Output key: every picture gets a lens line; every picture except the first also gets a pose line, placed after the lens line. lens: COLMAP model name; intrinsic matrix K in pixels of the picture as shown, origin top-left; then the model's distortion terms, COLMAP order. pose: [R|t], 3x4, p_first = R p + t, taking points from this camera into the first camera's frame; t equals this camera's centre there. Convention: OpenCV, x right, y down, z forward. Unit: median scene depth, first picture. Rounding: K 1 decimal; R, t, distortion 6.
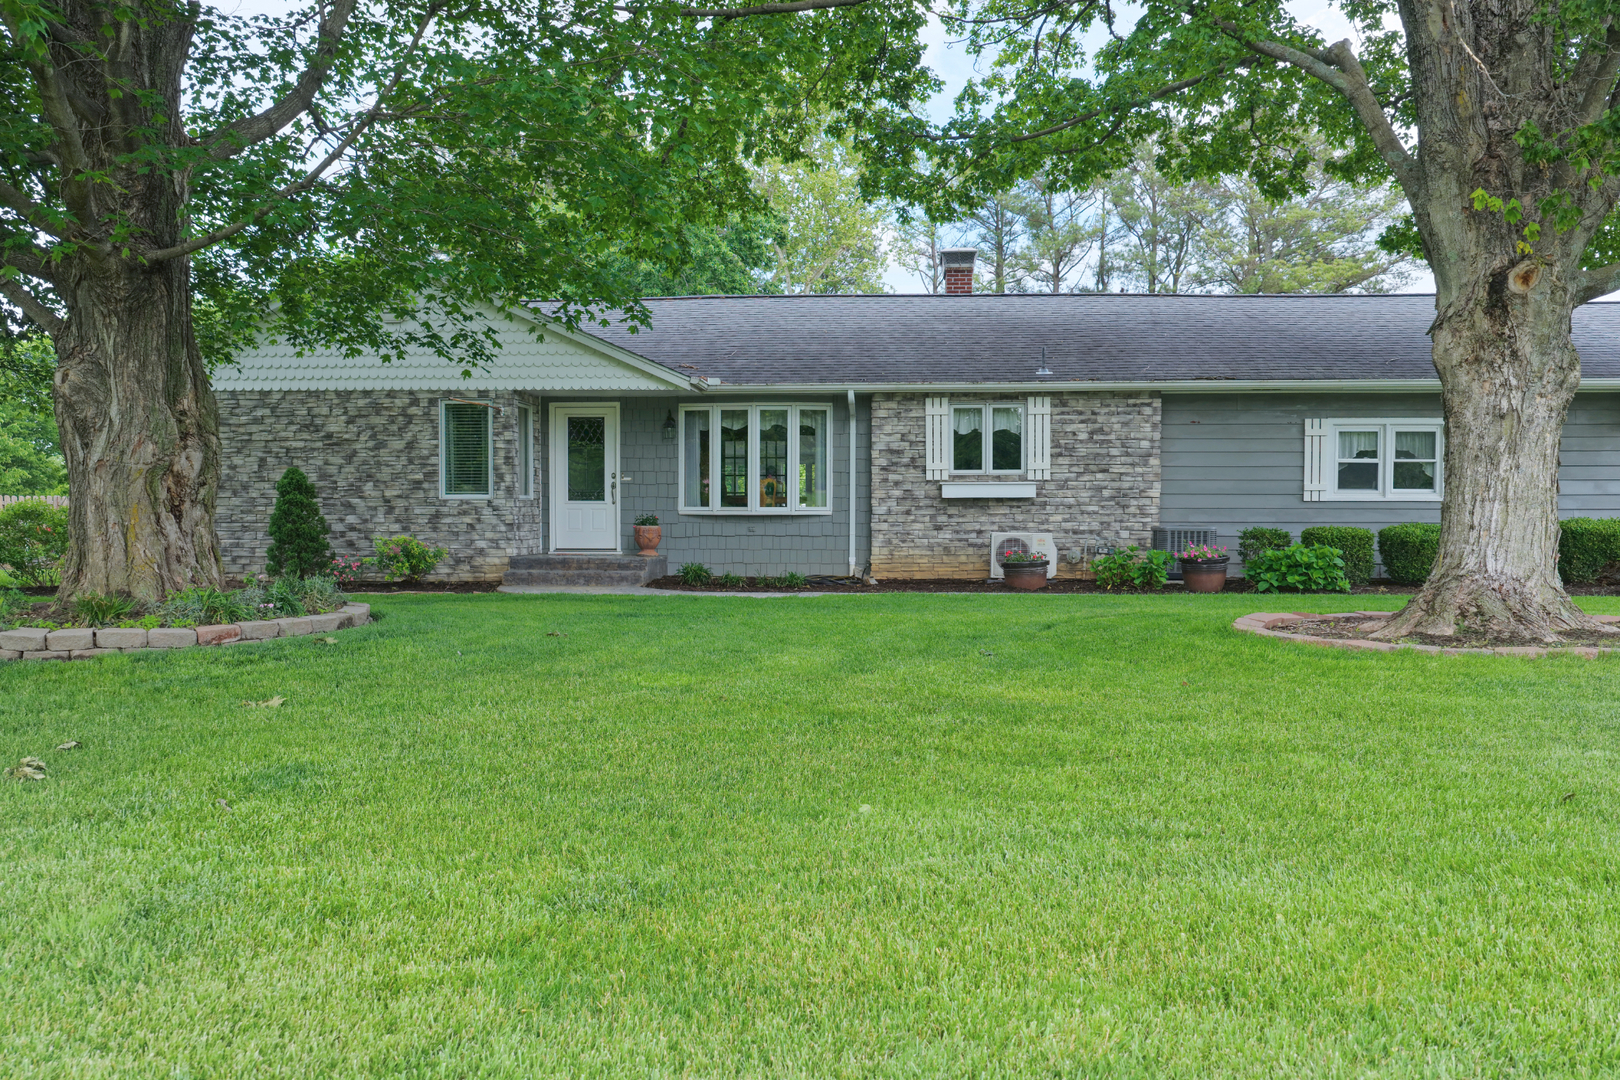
lens RADIAL K [[1346.7, 0, 803.1], [0, 1346.7, 539.3], [0, 0, 1]] dist [-0.008732, 0.024894]
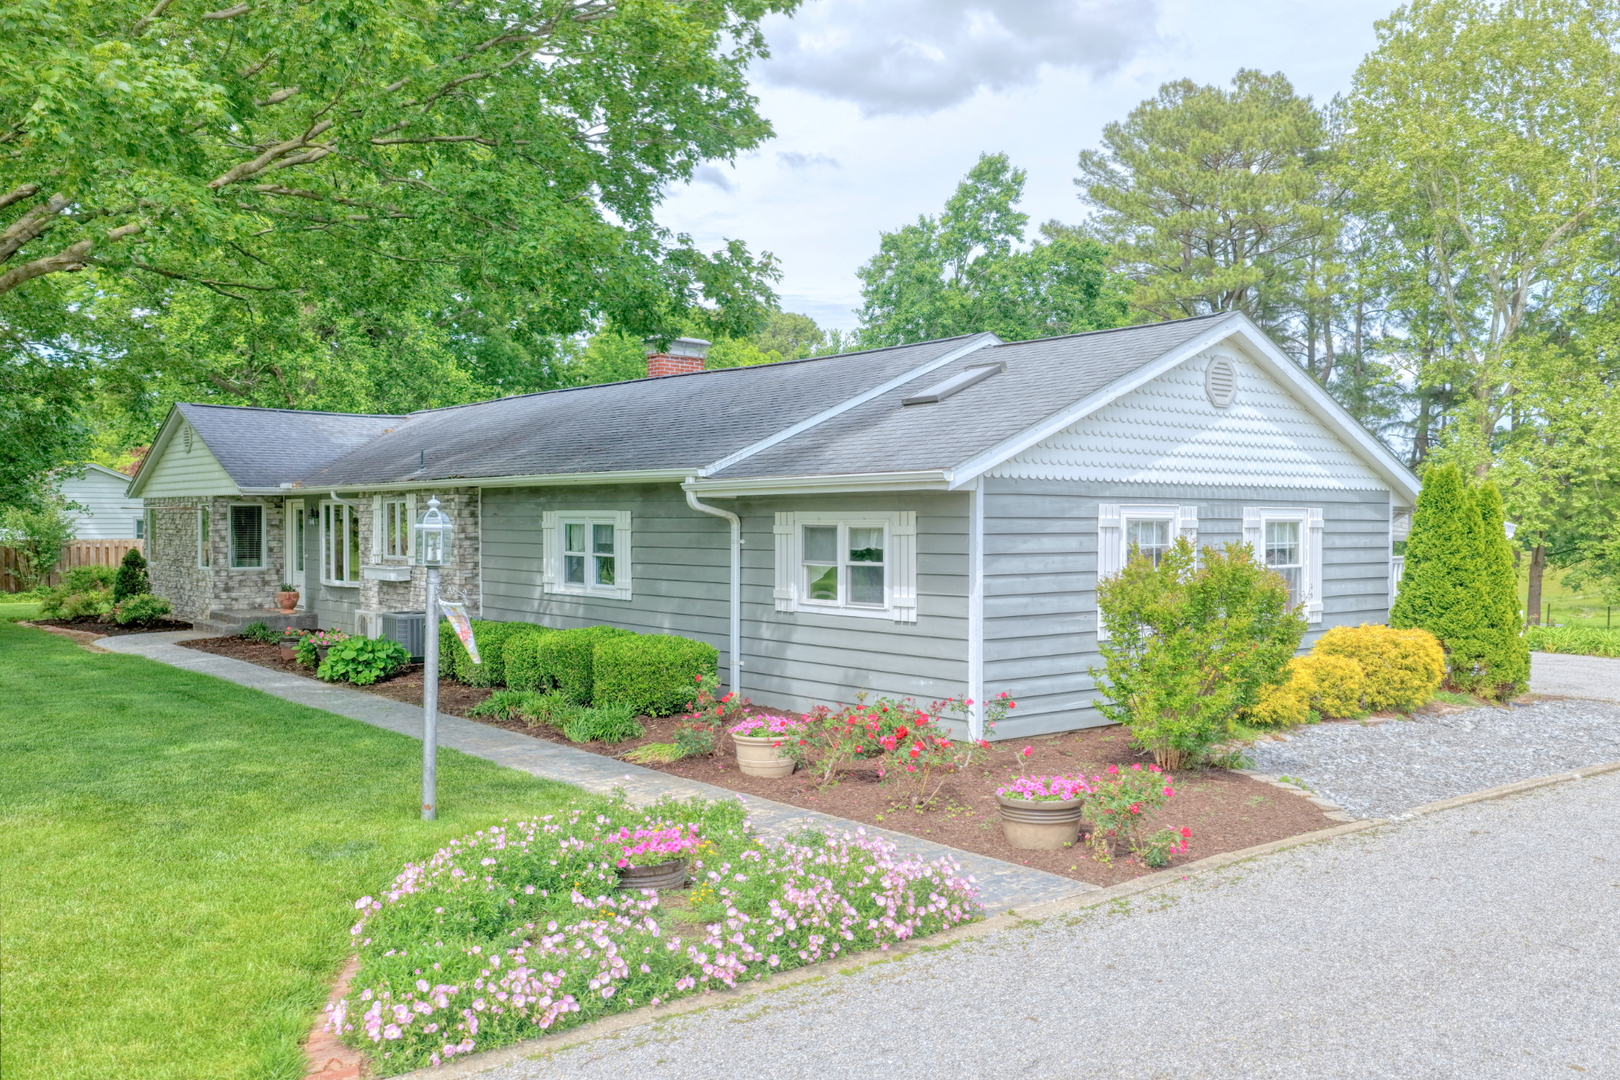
lens RADIAL K [[1346.7, 0, 809.6], [0, 1346.7, 550.2], [0, 0, 1]] dist [-0.008732, 0.024894]
pose [[0.692881, 0.016667, -0.720860, 1.242407], [-0.015729, 0.999844, 0.007999, -0.071848], [0.720881, 0.005796, 0.693035, 0.444785]]
